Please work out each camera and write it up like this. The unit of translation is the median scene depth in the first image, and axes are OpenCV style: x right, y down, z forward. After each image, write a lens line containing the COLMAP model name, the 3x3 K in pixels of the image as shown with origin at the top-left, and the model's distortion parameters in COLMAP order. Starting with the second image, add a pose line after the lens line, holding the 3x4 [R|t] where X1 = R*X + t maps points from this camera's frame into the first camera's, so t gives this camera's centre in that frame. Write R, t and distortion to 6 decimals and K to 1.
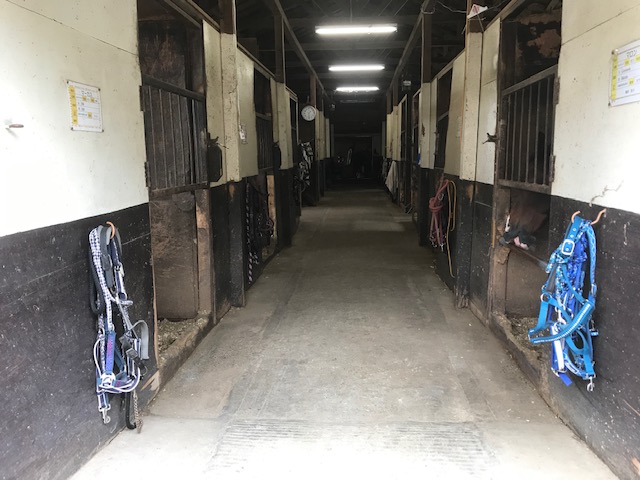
lens RADIAL K [[516.2, 0, 321.2], [0, 516.2, 235.3], [0, 0, 1]] dist [-0.001603, -0.002917]
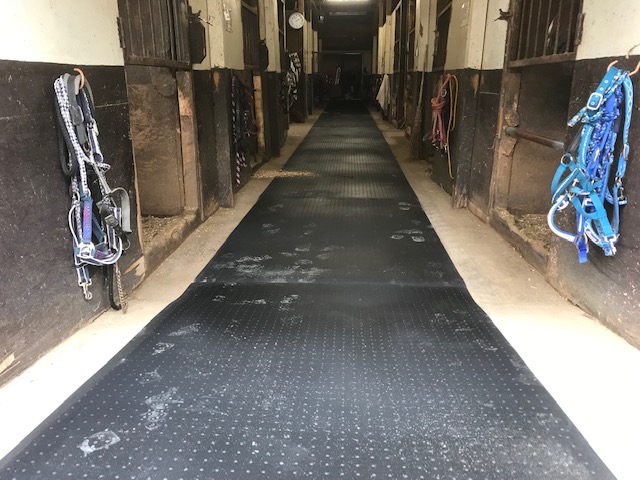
lens RADIAL K [[516.2, 0, 318.9], [0, 516.2, 241.8], [0, 0, 1]] dist [-0.001603, -0.002917]
pose [[0.999729, 0.001978, 0.023201, -0.014839], [-0.005359, 0.989179, 0.146619, 0.074531], [-0.022659, -0.146704, 0.988921, 0.054993]]
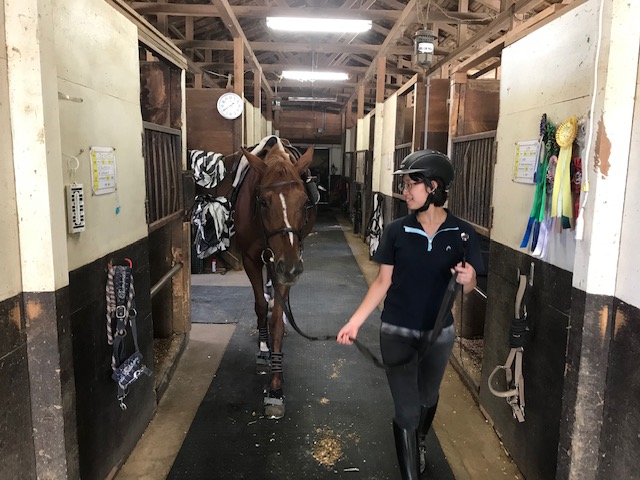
lens RADIAL K [[516.2, 0, 320.1], [0, 516.2, 240.1], [0, 0, 1]] dist [-0.001603, -0.002917]
pose [[0.994807, 0.023163, 0.099106, 0.070501], [-0.022513, 0.999717, -0.007675, -0.308724], [-0.099256, 0.005404, 0.995047, 1.501787]]
